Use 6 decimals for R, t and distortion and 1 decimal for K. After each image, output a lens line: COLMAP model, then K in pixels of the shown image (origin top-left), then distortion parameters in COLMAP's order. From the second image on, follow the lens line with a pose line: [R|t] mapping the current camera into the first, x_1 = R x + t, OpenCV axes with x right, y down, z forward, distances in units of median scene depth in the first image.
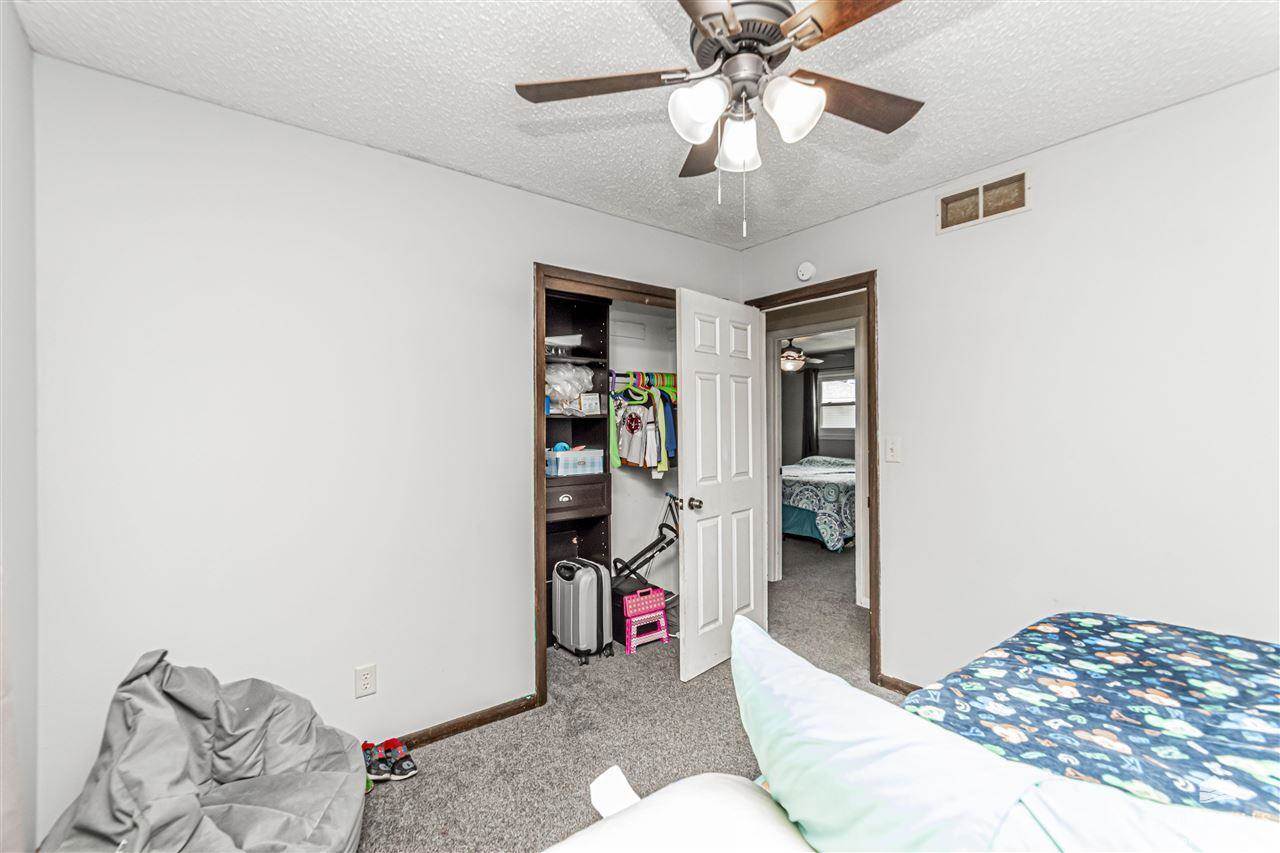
lens RADIAL K [[565.1, 0, 659.6], [0, 565.1, 427.4], [0, 0, 1]] dist [0.002660, 0.000352]
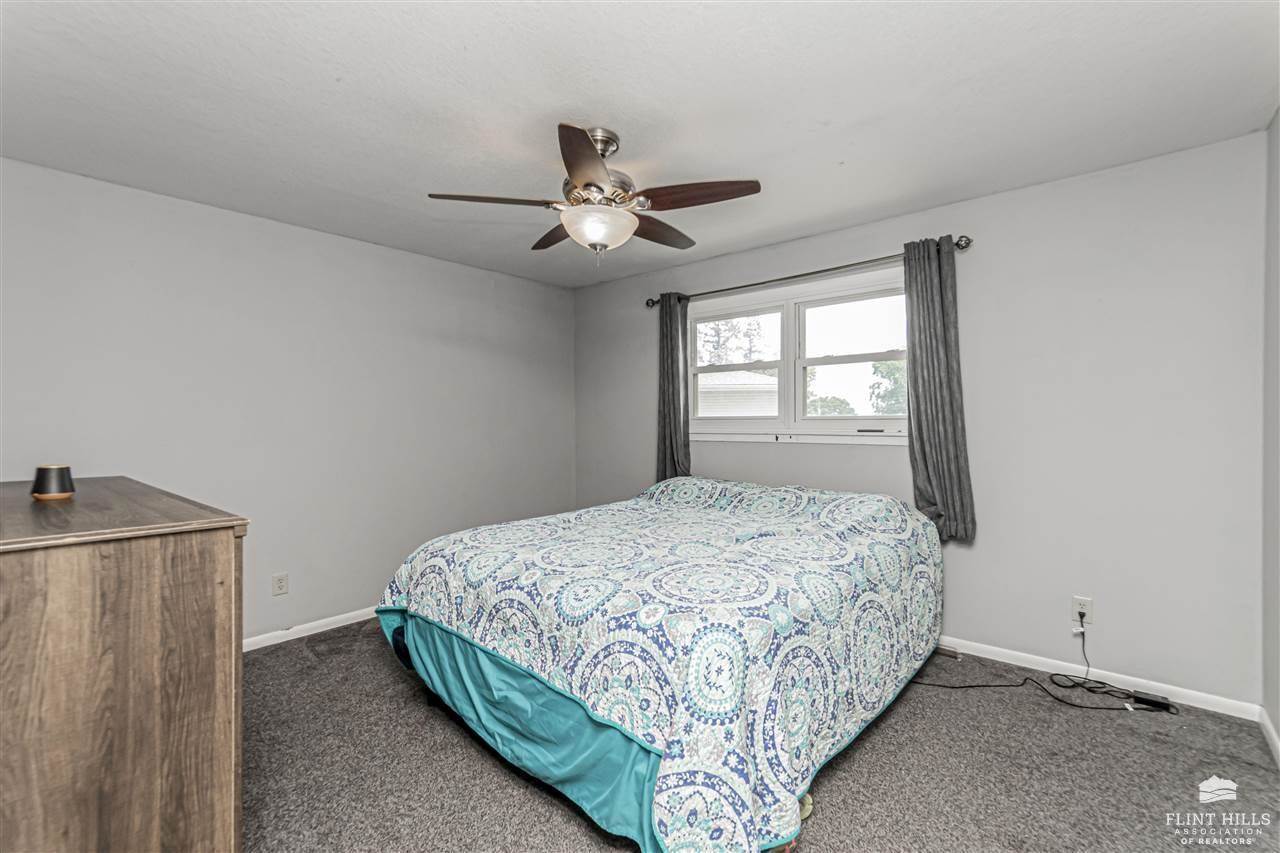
lens RADIAL K [[565.1, 0, 659.6], [0, 565.1, 427.4], [0, 0, 1]] dist [0.002660, 0.000352]
pose [[0.979664, 0.004423, 0.200595, 0.166085], [-0.005721, 0.999966, 0.005890, 0.005276], [-0.200562, -0.006917, 0.979657, 0.554837]]
